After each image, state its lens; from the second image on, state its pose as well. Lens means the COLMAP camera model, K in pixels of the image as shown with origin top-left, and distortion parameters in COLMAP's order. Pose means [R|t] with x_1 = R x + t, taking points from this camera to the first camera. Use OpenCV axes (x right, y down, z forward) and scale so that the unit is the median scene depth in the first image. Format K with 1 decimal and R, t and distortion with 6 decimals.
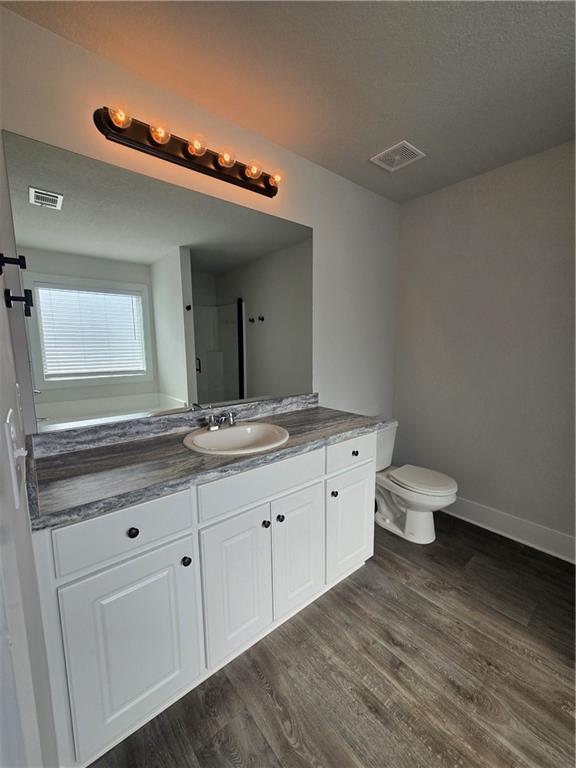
lens RADIAL K [[314.3, 0, 289.7], [0, 314.3, 387.1], [0, 0, 1]] dist [-0.000212, 0.001031]
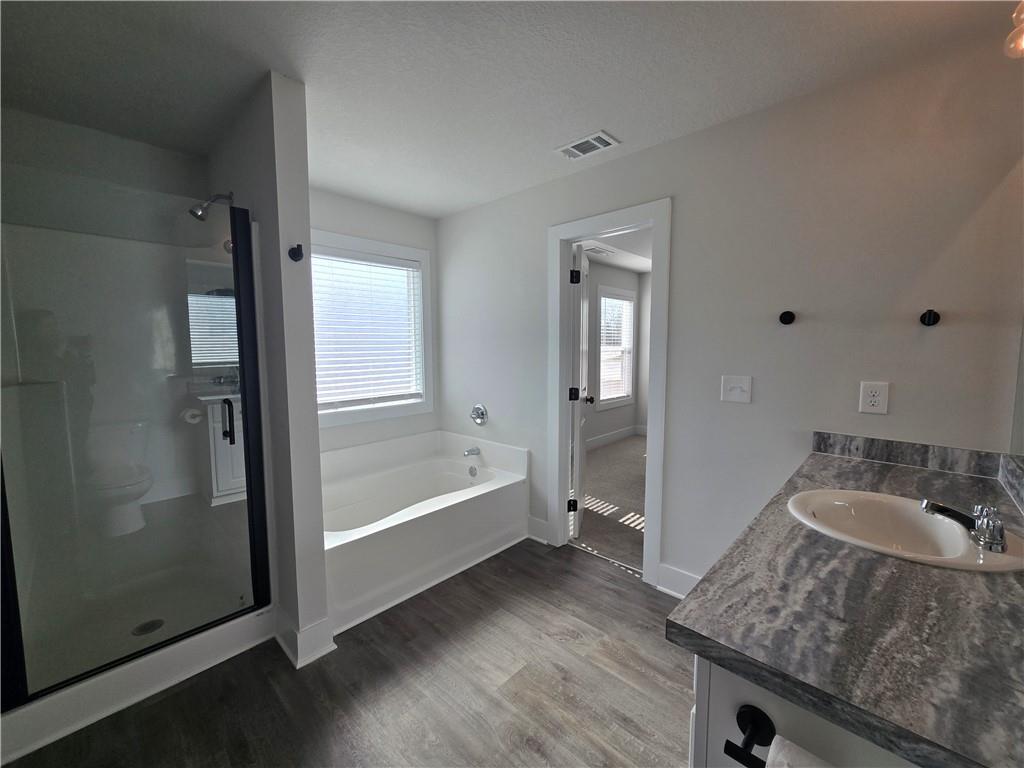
lens RADIAL K [[419.0, 0, 512.5], [0, 419.0, 383.9], [0, 0, 1]] dist [-0.000212, 0.001031]
pose [[-0.992695, 0.021458, -0.118726, 0.732638], [-0.006202, 0.973680, 0.227836, -0.312062], [0.120490, 0.226908, -0.966434, 1.912372]]
